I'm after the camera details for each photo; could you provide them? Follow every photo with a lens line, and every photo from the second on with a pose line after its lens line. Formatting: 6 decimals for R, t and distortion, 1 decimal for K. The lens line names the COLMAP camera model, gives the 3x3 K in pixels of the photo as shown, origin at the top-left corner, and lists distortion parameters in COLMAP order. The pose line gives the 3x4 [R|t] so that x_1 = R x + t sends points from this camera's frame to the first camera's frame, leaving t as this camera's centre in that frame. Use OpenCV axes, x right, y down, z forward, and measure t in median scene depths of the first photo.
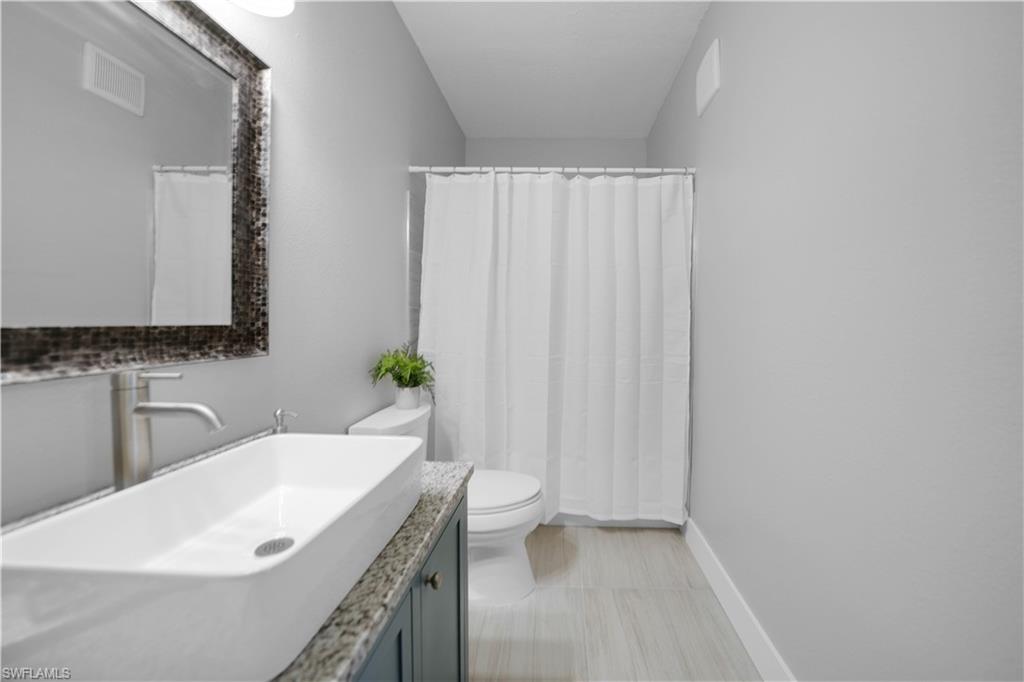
lens RADIAL K [[356.1, 0, 518.4], [0, 356.1, 338.4], [0, 0, 1]] dist [-0.028360, 0.005693]
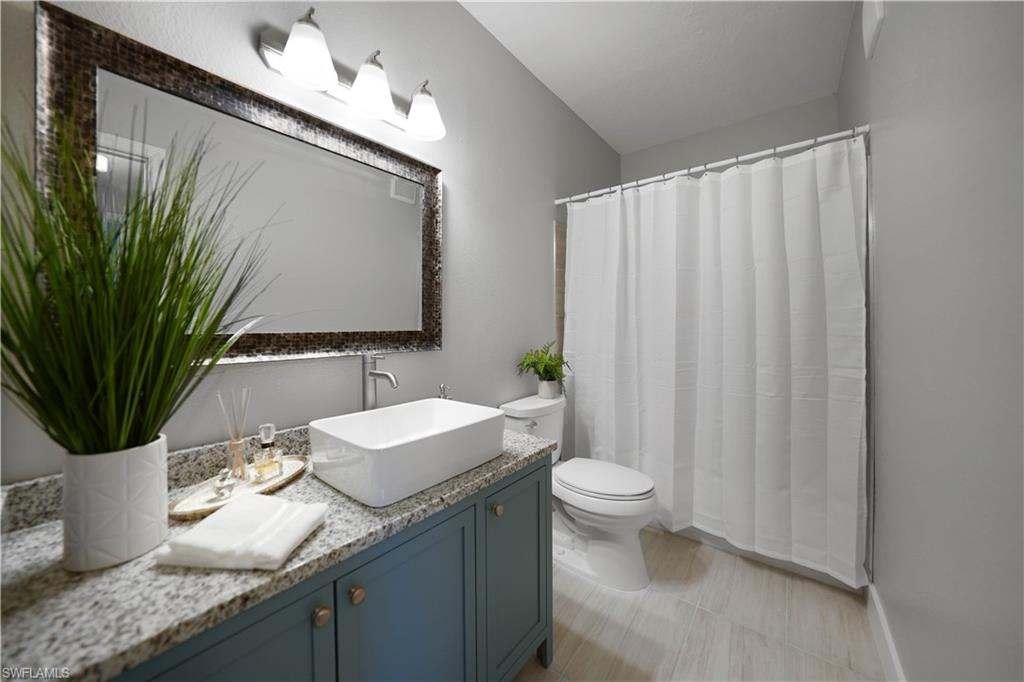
lens RADIAL K [[356.1, 0, 518.4], [0, 356.1, 338.4], [0, 0, 1]] dist [-0.028360, 0.005693]
pose [[0.805134, 0.007541, -0.593044, 0.473643], [-0.016828, 0.999807, -0.010133, 0.006673], [0.592854, 0.018138, 0.805106, -0.080184]]
